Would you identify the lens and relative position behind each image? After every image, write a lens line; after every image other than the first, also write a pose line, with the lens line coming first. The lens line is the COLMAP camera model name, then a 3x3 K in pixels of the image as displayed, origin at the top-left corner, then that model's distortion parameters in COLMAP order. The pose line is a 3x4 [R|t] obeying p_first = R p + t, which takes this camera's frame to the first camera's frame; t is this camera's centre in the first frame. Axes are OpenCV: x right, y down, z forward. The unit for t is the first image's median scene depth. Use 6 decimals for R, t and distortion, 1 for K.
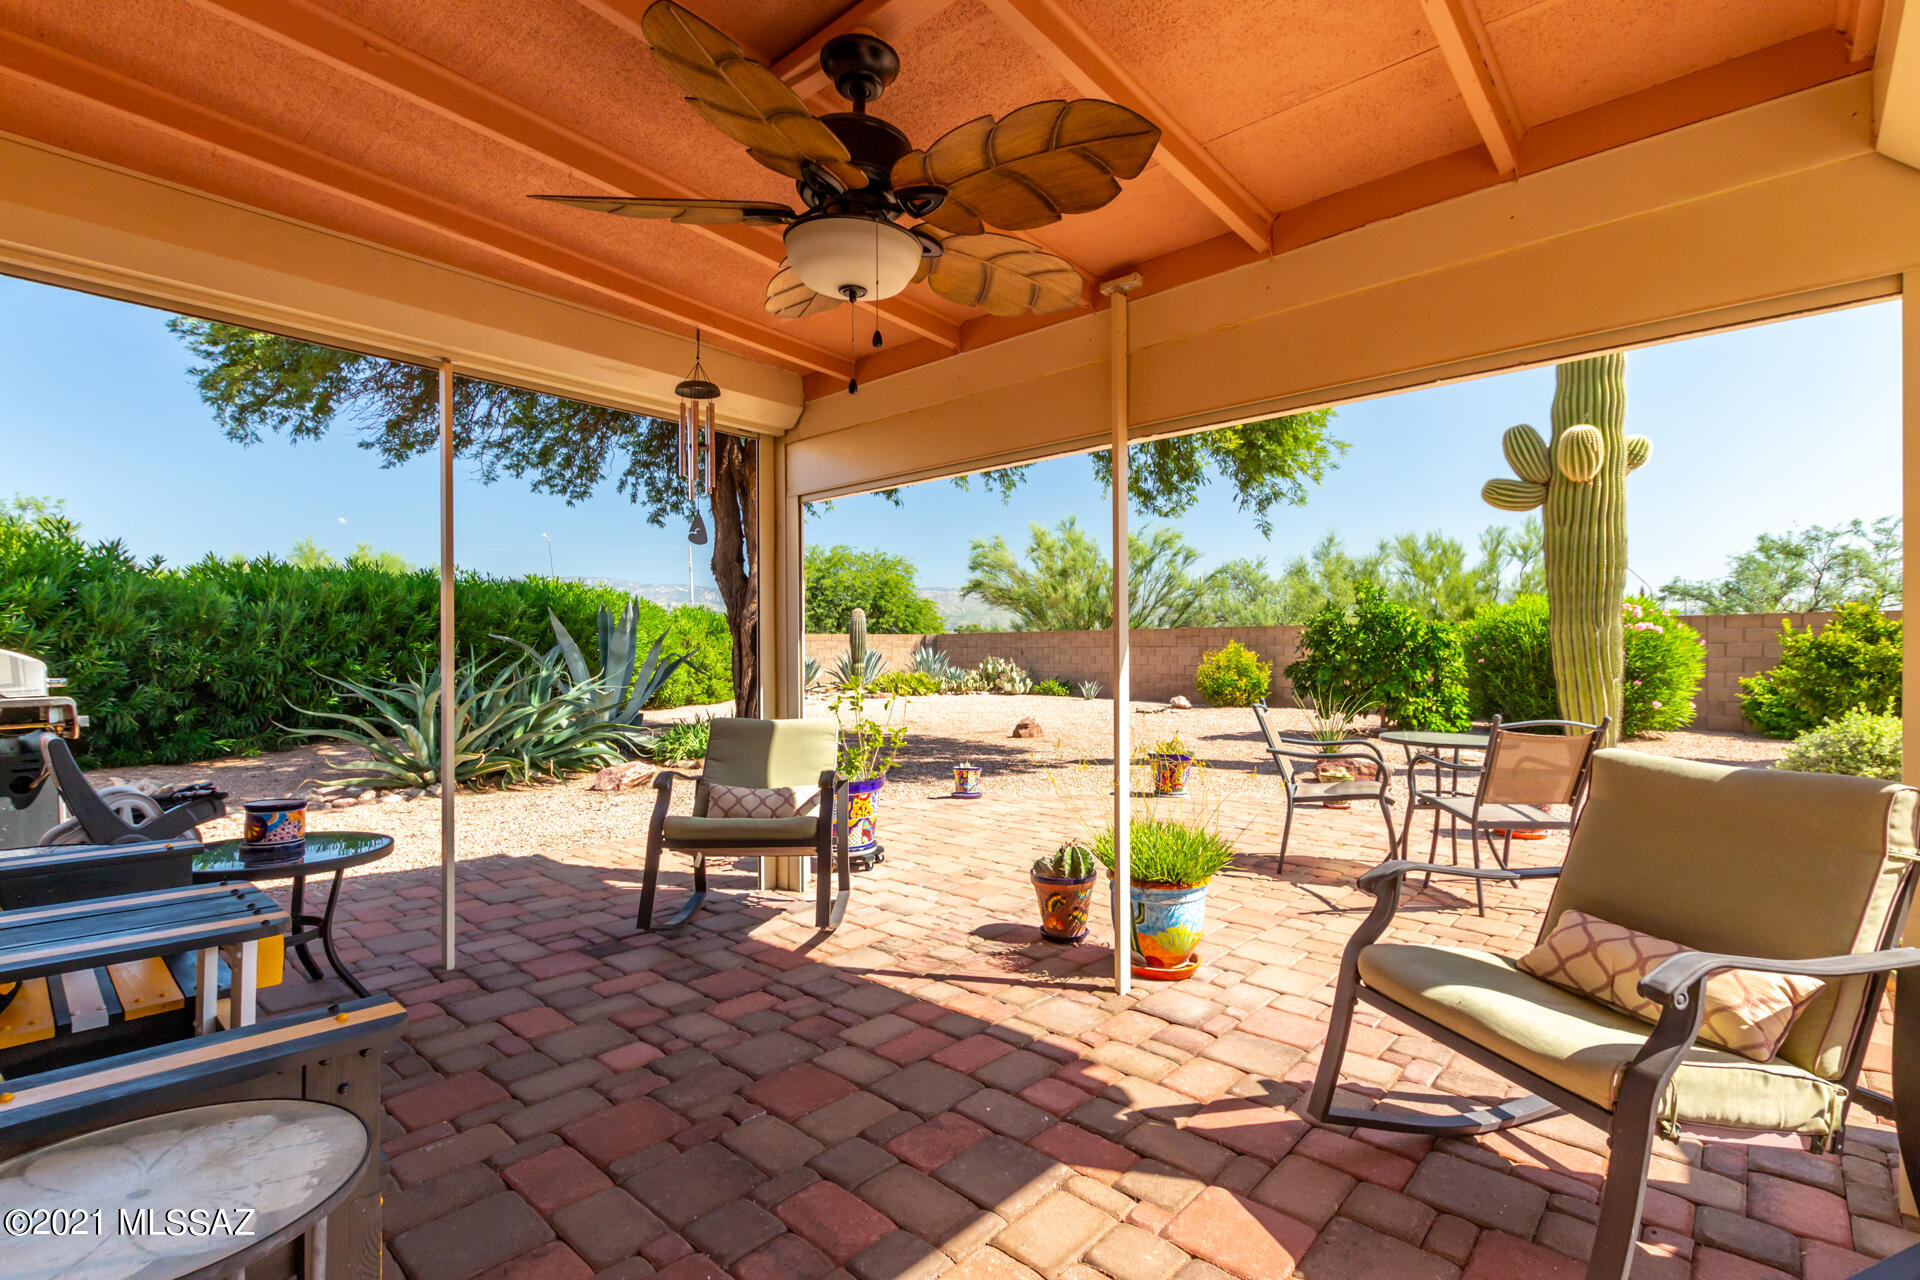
lens RADIAL K [[887.8, 0, 868.1], [0, 887.8, 668.9], [0, 0, 1]] dist [-0.004156, -0.000823]
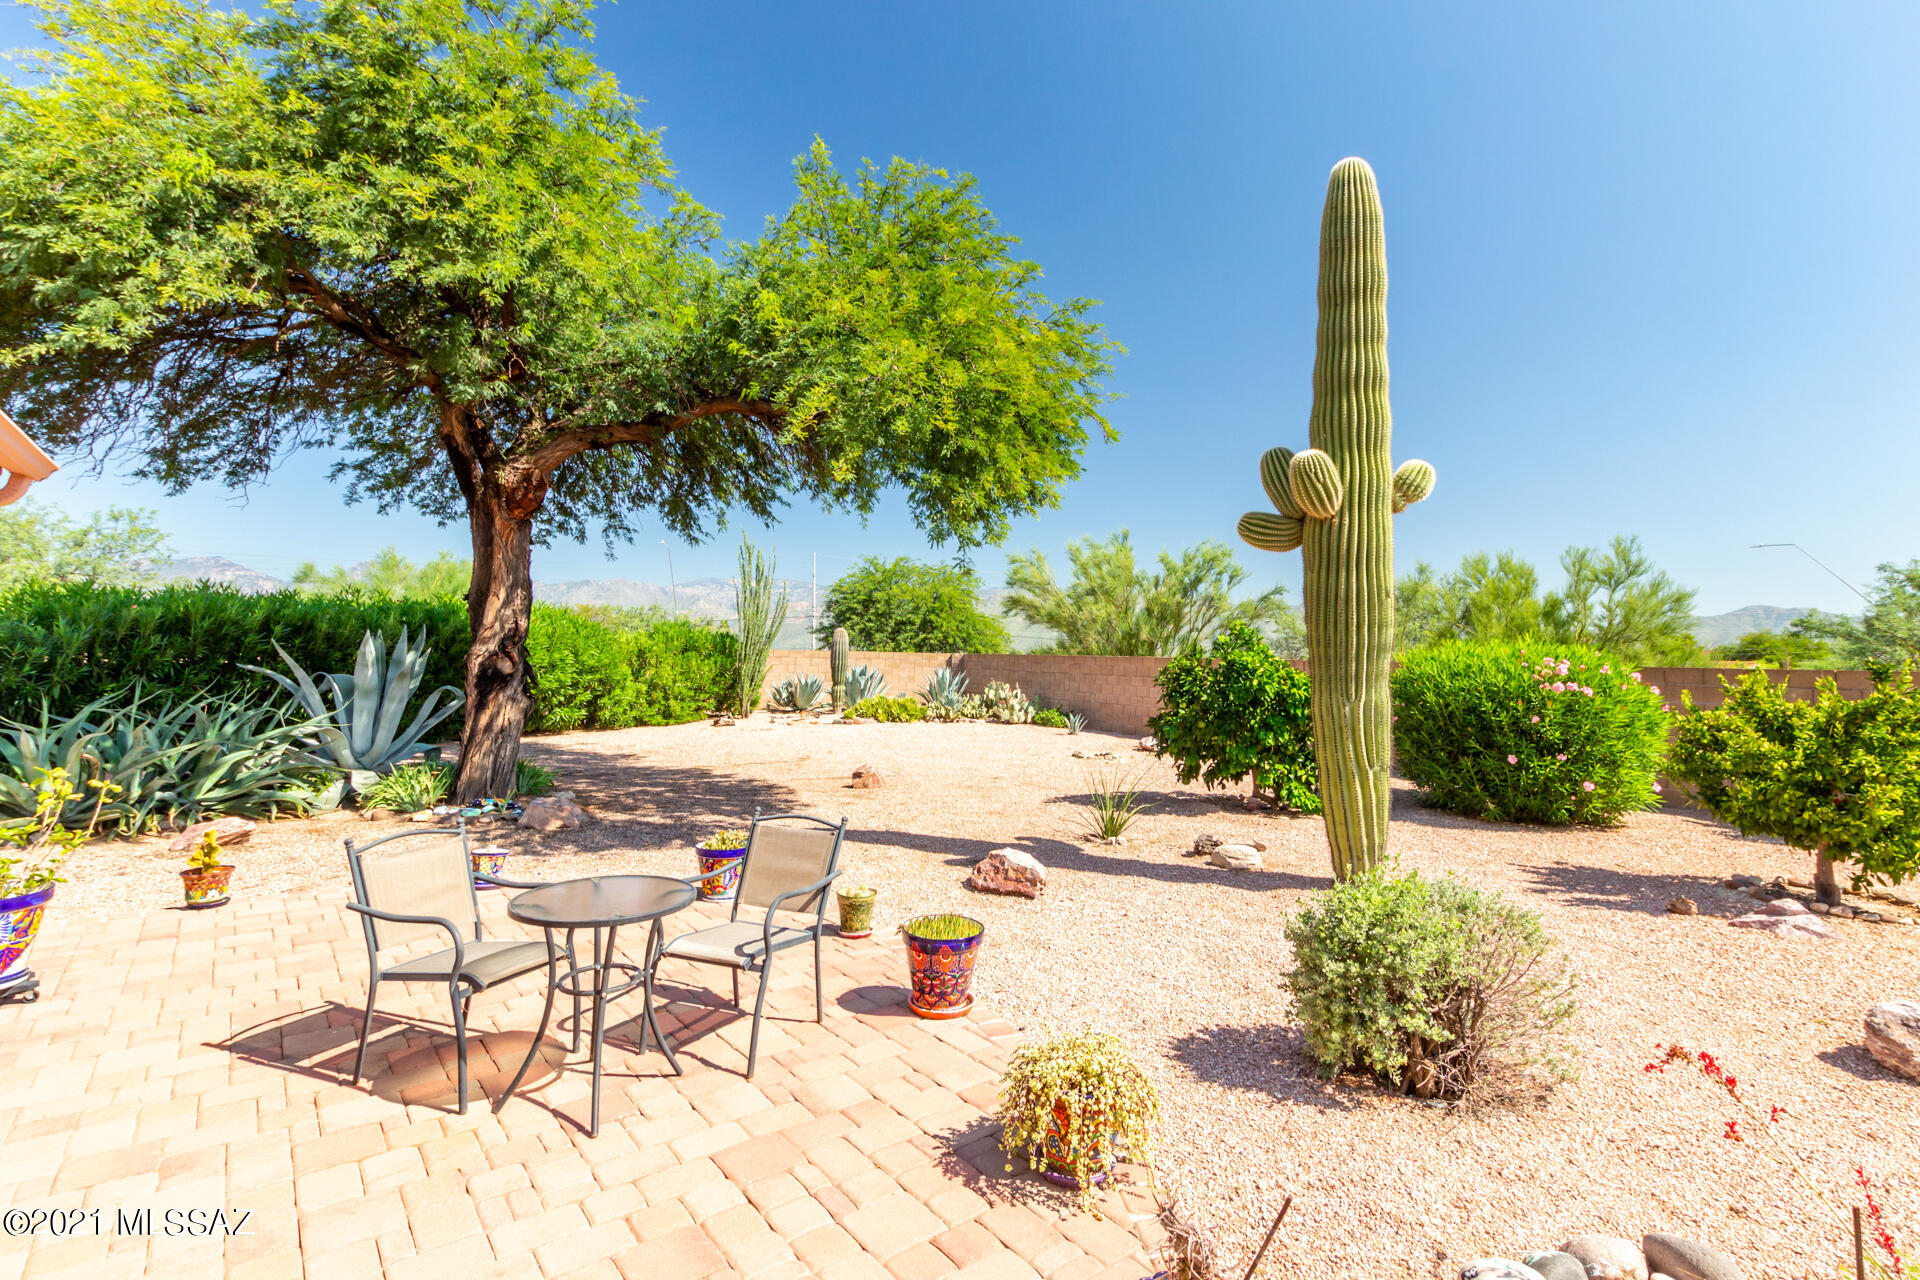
lens RADIAL K [[887.8, 0, 969.6], [0, 887.8, 629.9], [0, 0, 1]] dist [-0.004156, -0.000823]
pose [[0.990745, 0.021171, -0.134072, 0.249031], [-0.027184, 0.998697, -0.043180, -0.028521], [0.132984, 0.046426, 0.990030, 0.072188]]
